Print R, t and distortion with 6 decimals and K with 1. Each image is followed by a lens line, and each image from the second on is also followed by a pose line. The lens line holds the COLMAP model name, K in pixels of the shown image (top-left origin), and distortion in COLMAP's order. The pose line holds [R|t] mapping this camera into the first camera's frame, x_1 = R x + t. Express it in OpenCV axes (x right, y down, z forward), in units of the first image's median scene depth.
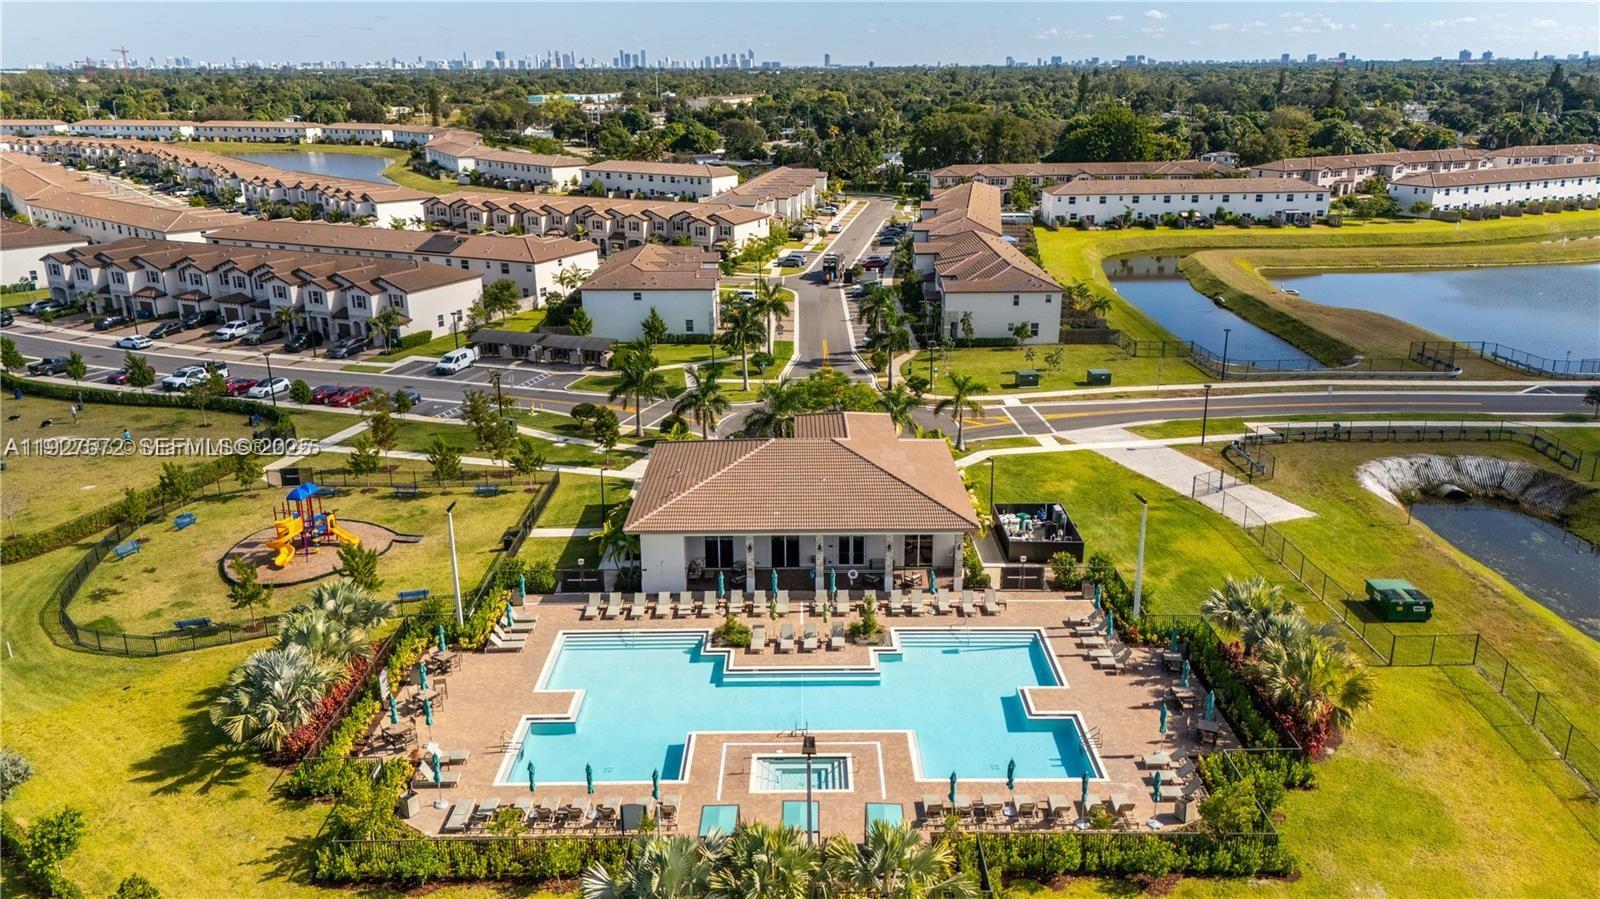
lens RADIAL K [[1142.6, 0, 800.0], [0, 1142.6, 449.5], [0, 0, 1]] dist [0.005704, 0.000652]
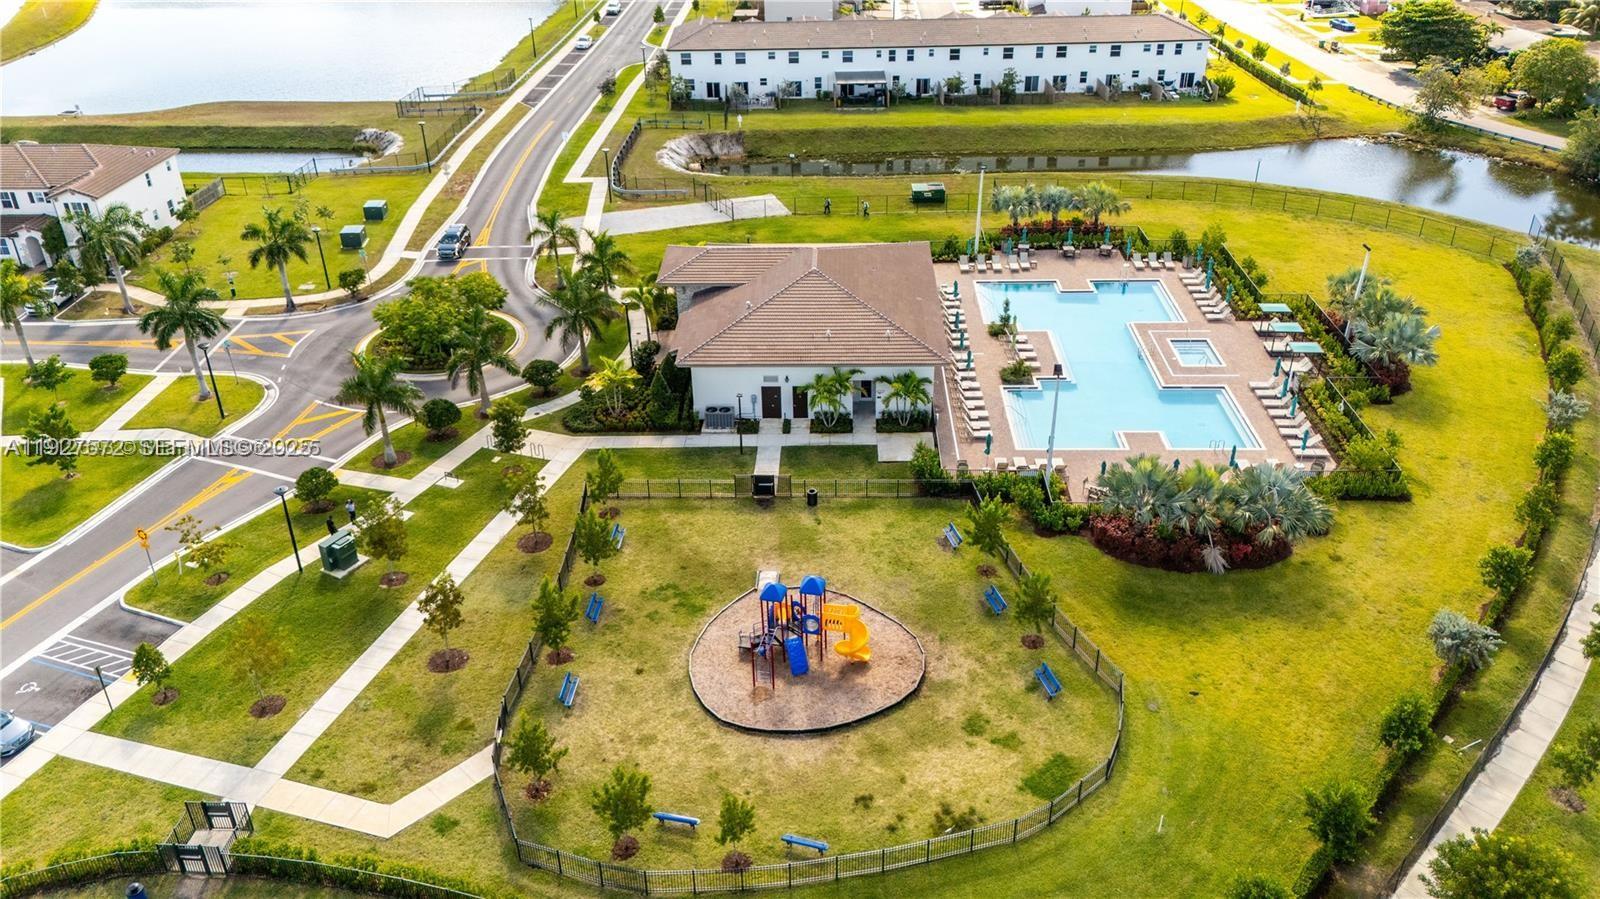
lens RADIAL K [[1142.6, 0, 800.0], [0, 1142.6, 449.5], [0, 0, 1]] dist [0.005704, 0.000652]
pose [[0.035205, -0.497592, 0.866696, -0.778668], [0.324915, 0.825820, 0.460926, -0.270881], [-0.945088, 0.265376, 0.190748, 0.677290]]
